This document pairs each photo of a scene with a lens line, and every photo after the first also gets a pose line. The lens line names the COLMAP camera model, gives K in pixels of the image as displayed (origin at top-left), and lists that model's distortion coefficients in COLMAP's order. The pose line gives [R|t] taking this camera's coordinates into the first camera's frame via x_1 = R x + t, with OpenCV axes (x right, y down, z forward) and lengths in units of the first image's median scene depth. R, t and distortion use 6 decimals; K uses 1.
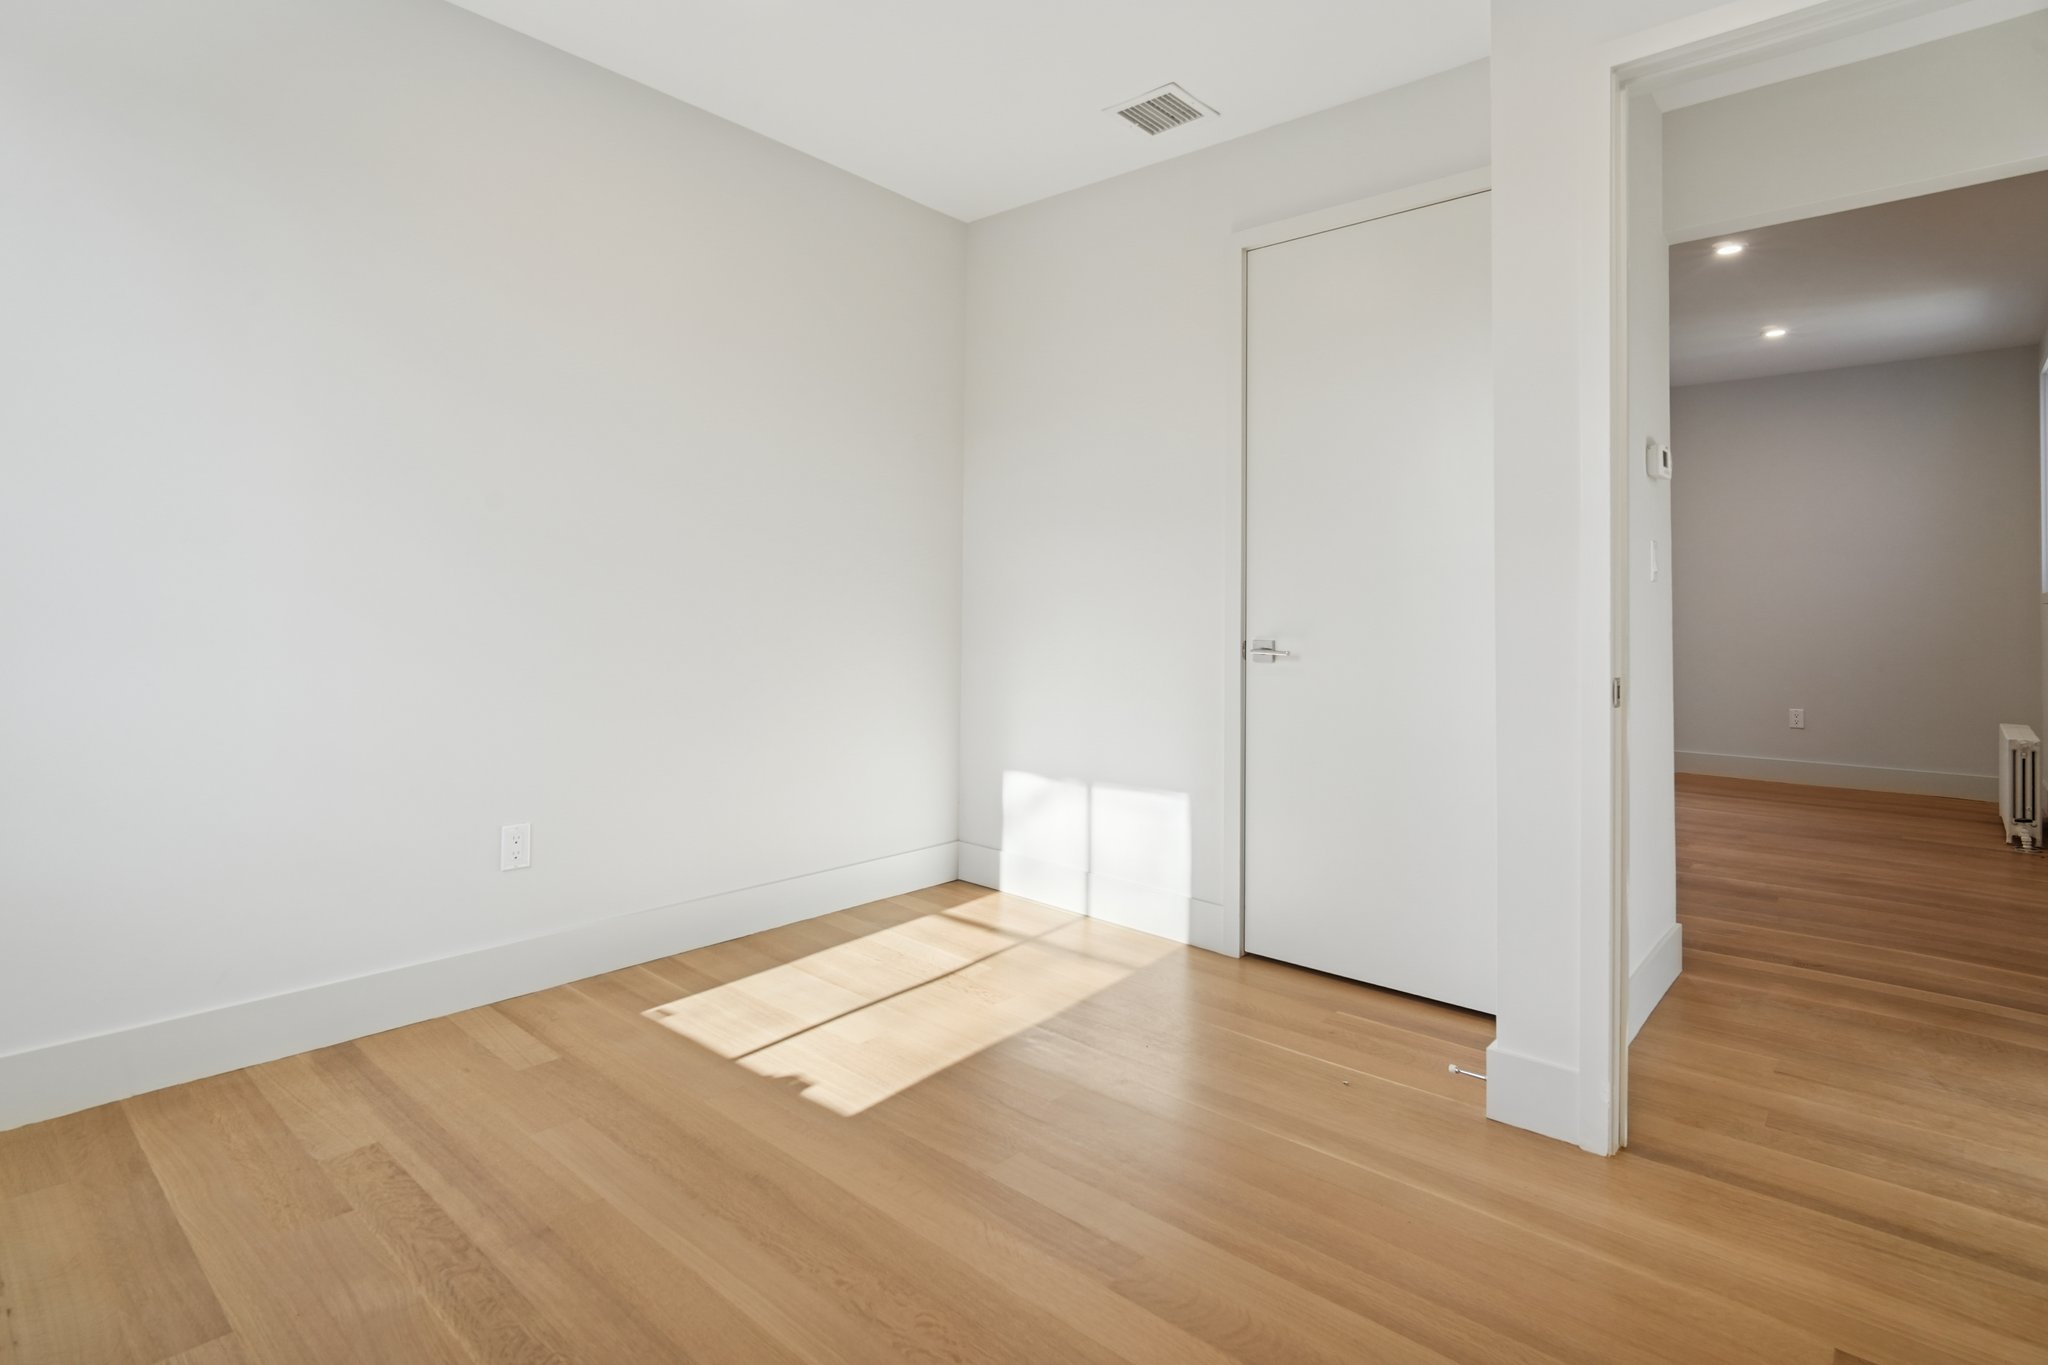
lens RADIAL K [[982.1, 0, 1030.1], [0, 982.1, 662.2], [0, 0, 1]] dist [-0.000001, 0.000455]
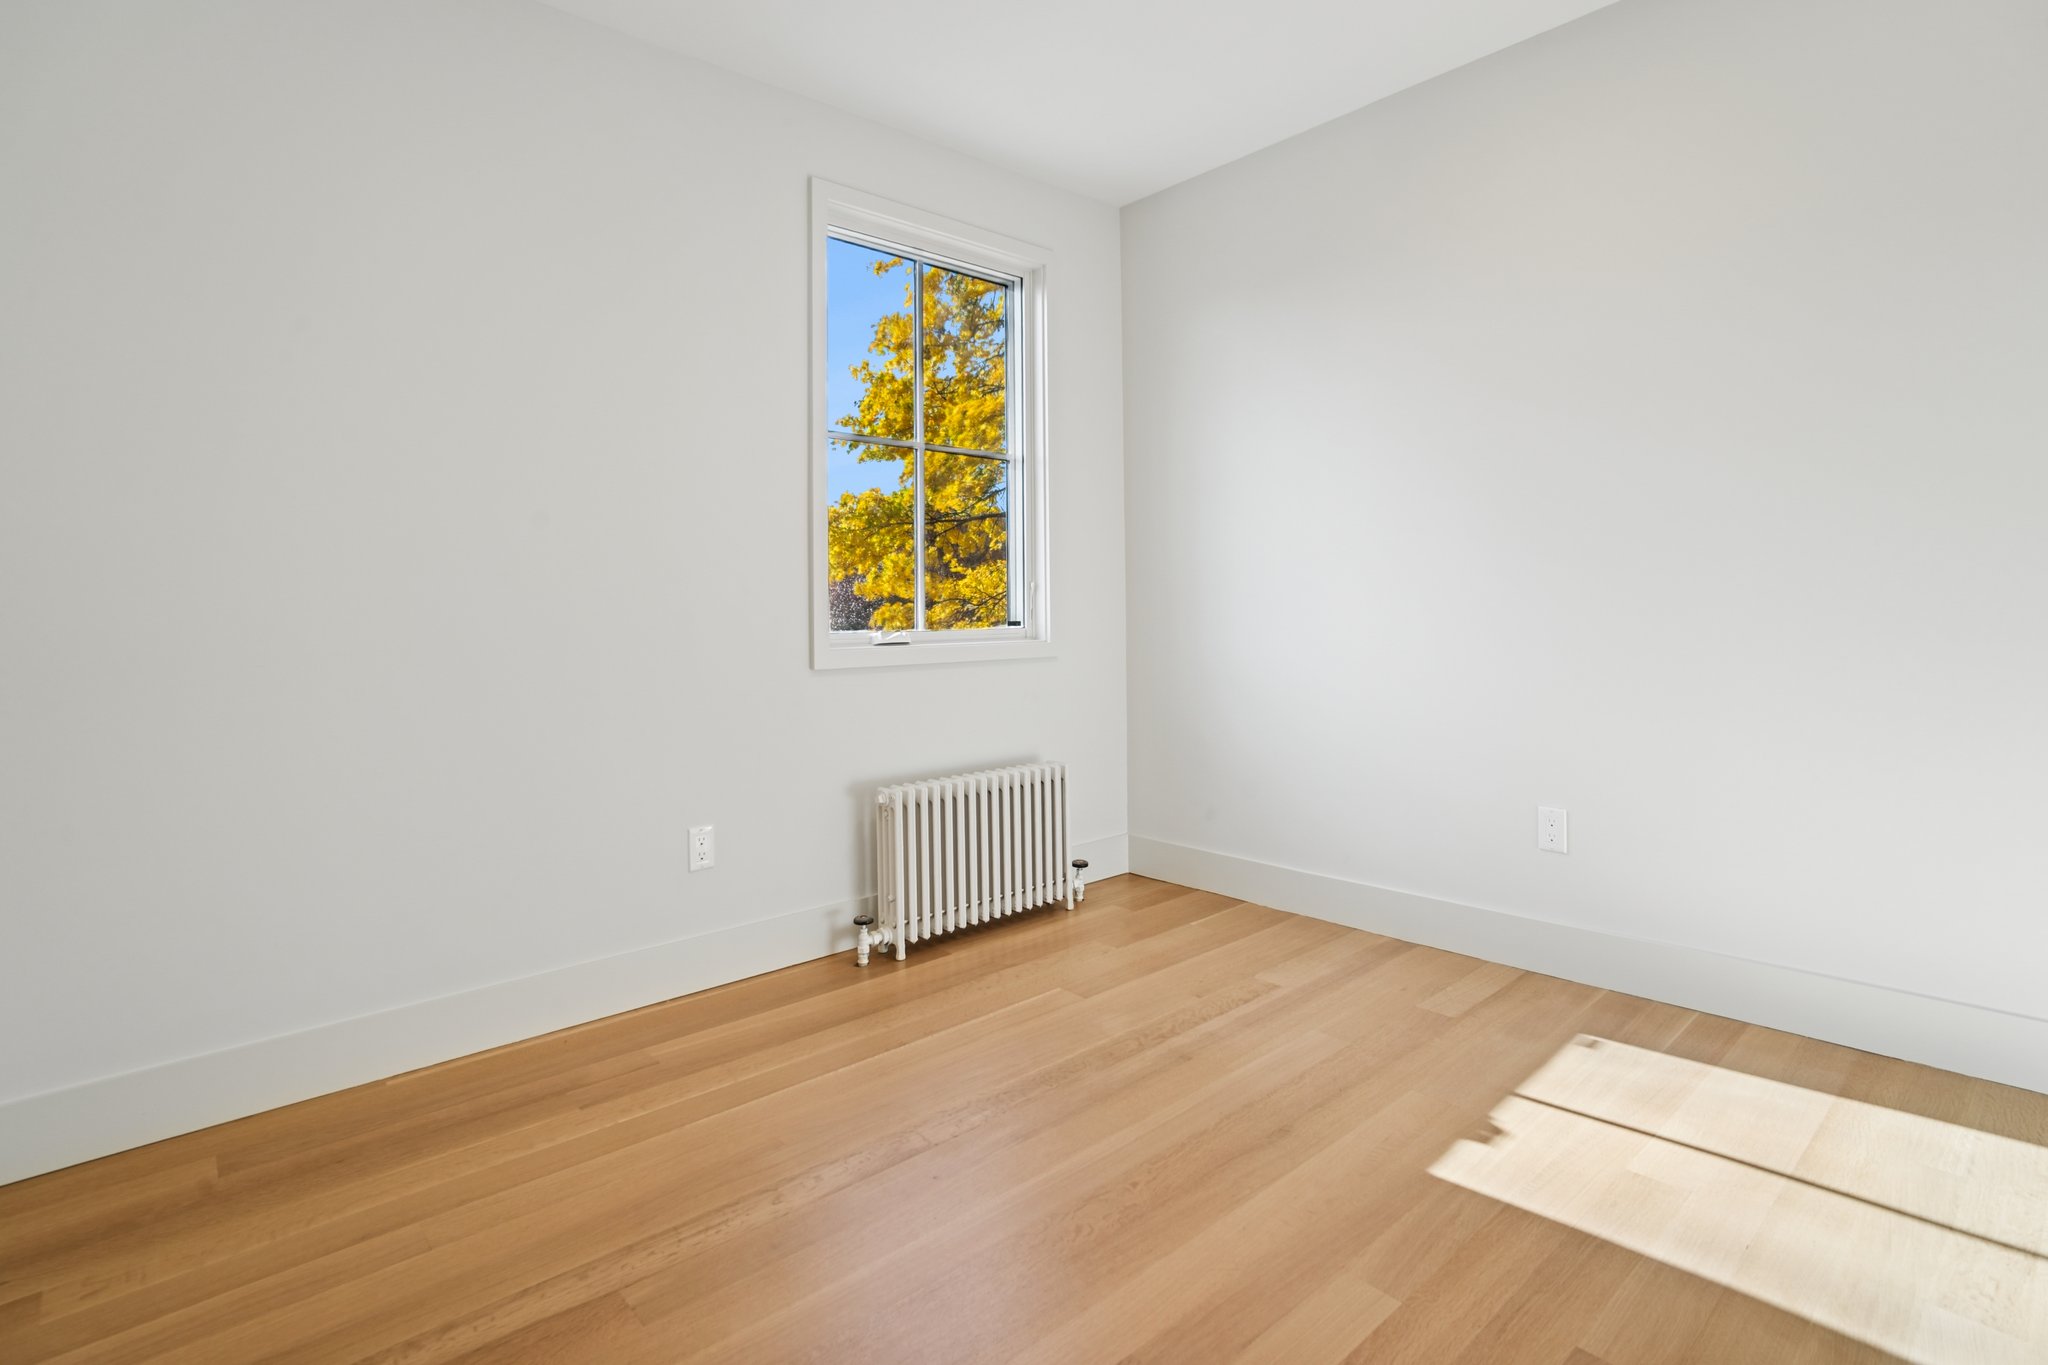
lens RADIAL K [[982.1, 0, 1030.1], [0, 982.1, 662.2], [0, 0, 1]] dist [-0.000001, 0.000455]
pose [[-0.071696, 0.044319, -0.996441, 0.627370], [-0.028425, 0.998516, 0.046457, -0.021720], [0.997021, 0.031654, -0.070330, 0.624137]]
